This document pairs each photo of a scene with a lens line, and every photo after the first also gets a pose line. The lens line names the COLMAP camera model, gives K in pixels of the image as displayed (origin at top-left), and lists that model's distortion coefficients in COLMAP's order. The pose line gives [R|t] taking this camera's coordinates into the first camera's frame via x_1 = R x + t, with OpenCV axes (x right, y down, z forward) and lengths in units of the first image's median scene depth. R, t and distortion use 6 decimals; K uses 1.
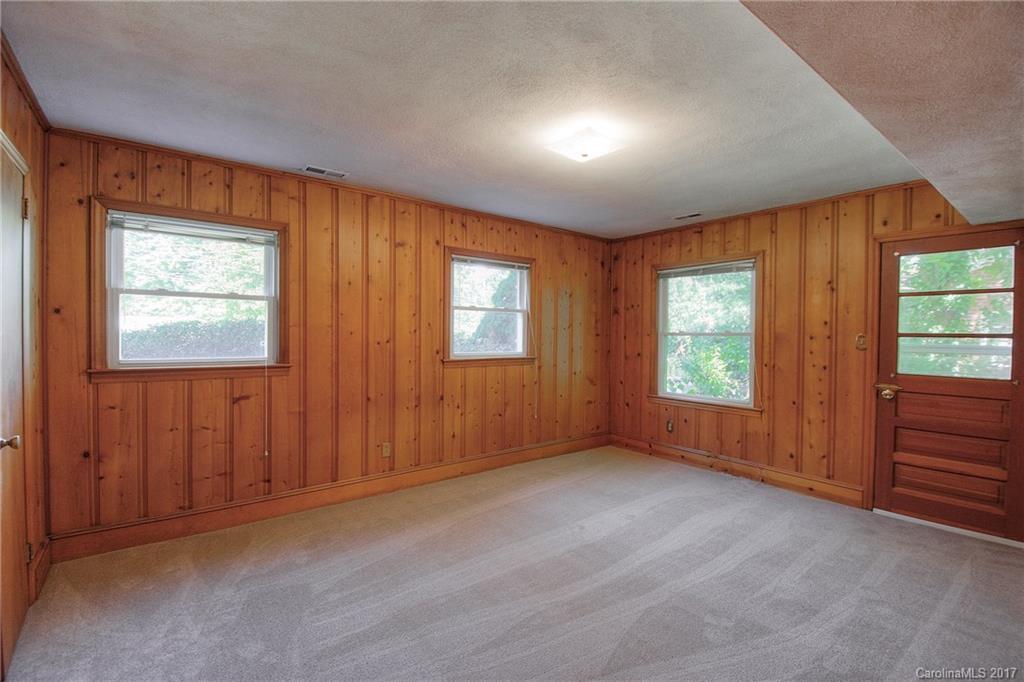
lens RADIAL K [[458.3, 0, 514.8], [0, 458.3, 339.8], [0, 0, 1]] dist [-0.006562, -0.010961]
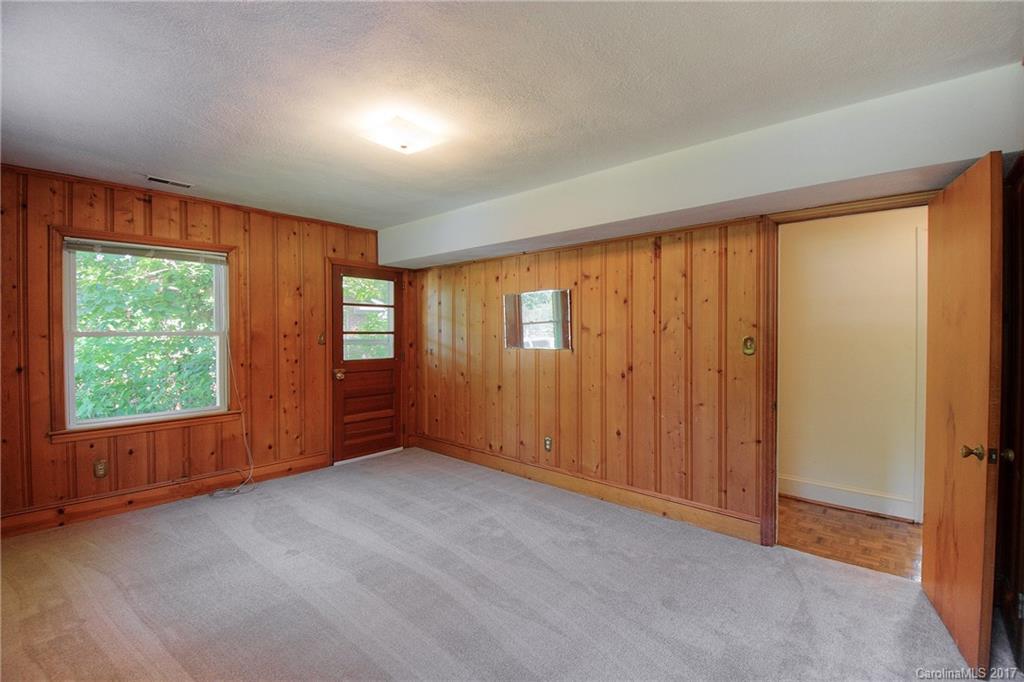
lens RADIAL K [[458.3, 0, 513.8], [0, 458.3, 337.8], [0, 0, 1]] dist [-0.006562, -0.010961]
pose [[-0.187285, -0.022457, 0.982049, -0.574601], [0.012477, 0.999604, 0.025238, -0.022100], [-0.982226, 0.016980, -0.186930, 0.671120]]
